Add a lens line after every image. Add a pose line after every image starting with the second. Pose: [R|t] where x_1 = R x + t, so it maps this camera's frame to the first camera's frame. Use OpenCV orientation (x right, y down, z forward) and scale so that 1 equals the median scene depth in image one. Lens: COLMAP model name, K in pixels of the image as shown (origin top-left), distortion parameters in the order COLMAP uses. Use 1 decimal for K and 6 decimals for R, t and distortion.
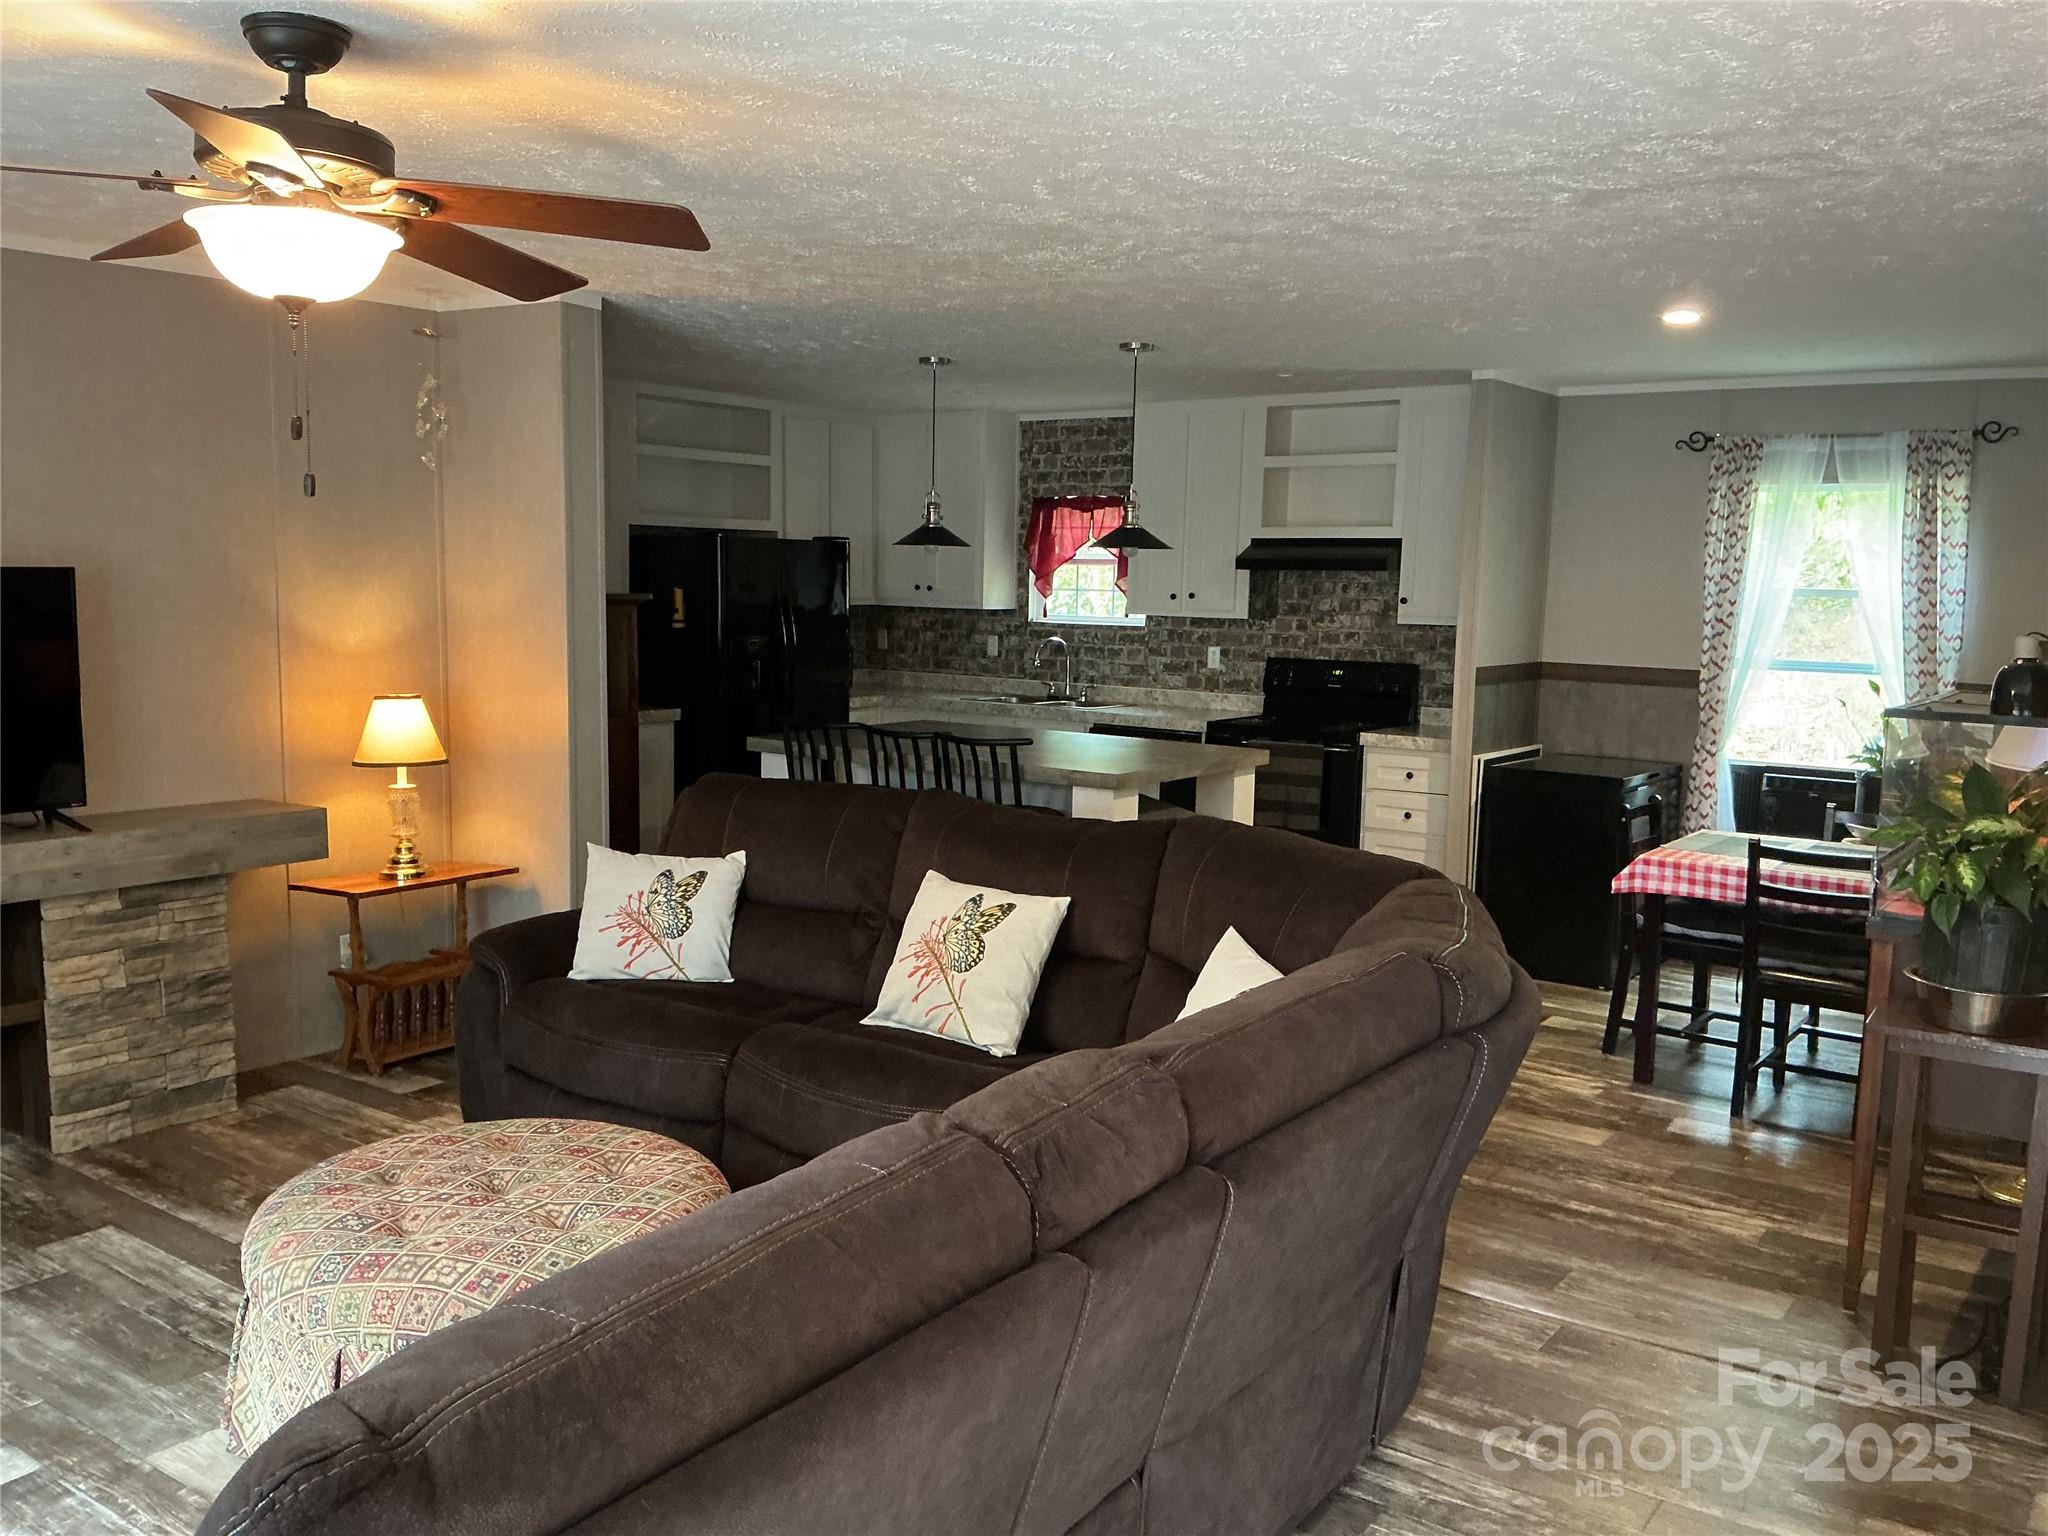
lens RADIAL K [[1712.6, 0, 1016.3], [0, 1712.6, 770.8], [0, 0, 1]] dist [0.025523, -0.063349]
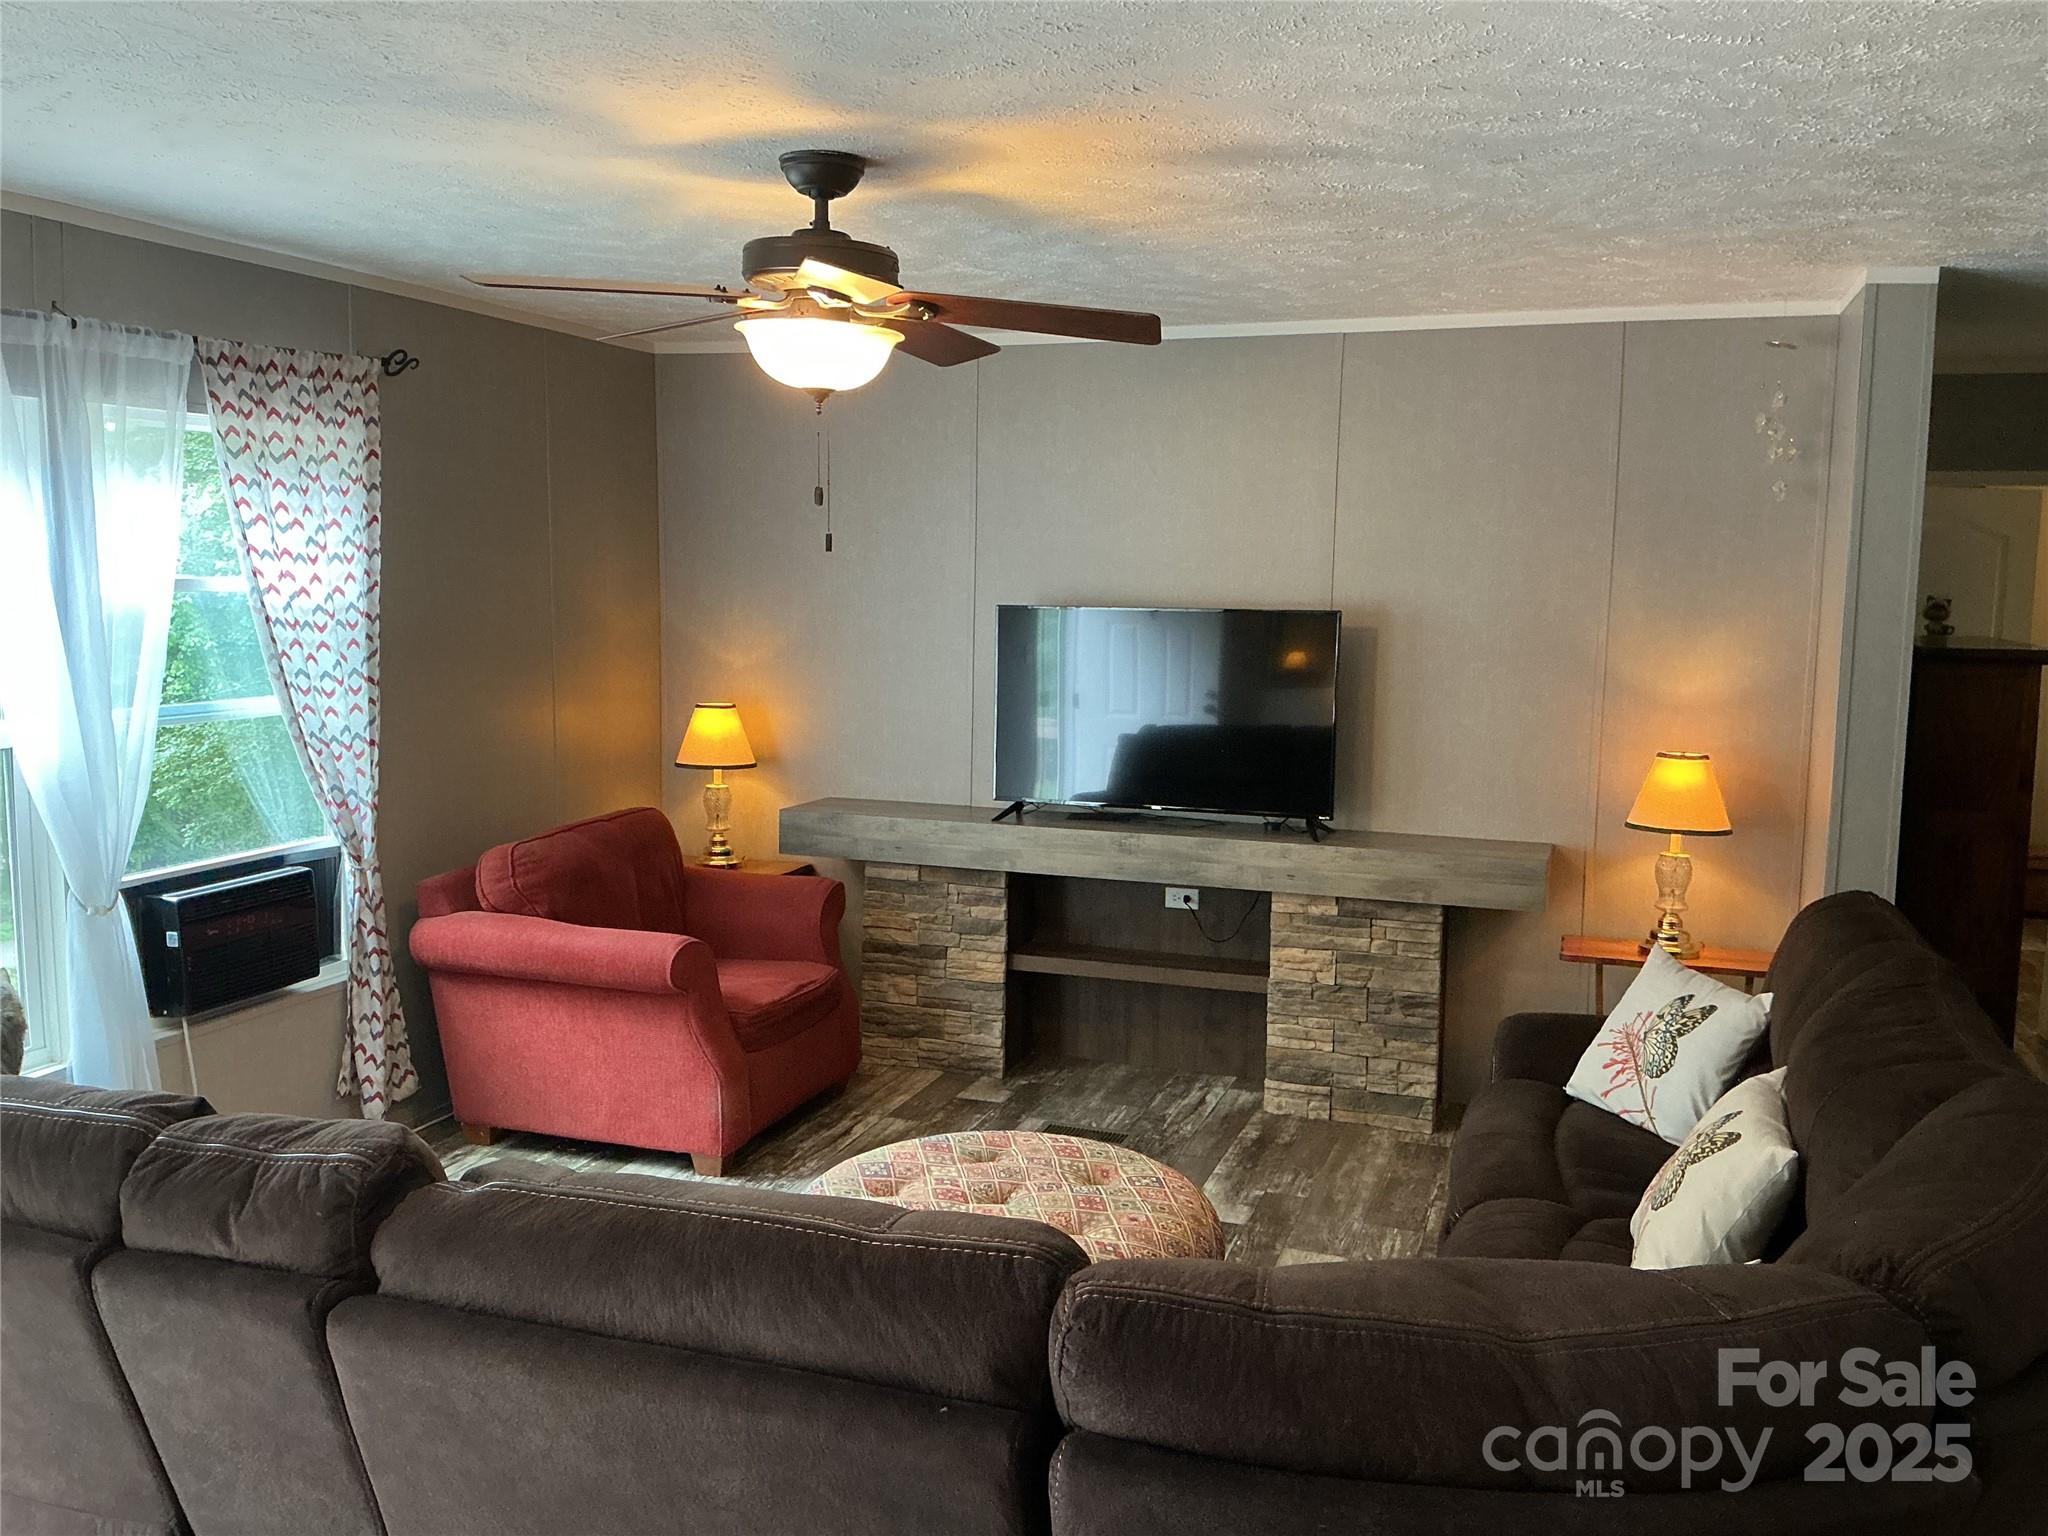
lens RADIAL K [[1712.6, 0, 1024.9], [0, 1712.6, 763.2], [0, 0, 1]] dist [0.025523, -0.063349]
pose [[0.281767, 0.097285, -0.954538, 0.475975], [-0.124437, 0.990150, 0.064183, -0.063823], [0.951379, 0.100695, 0.291098, 0.476025]]
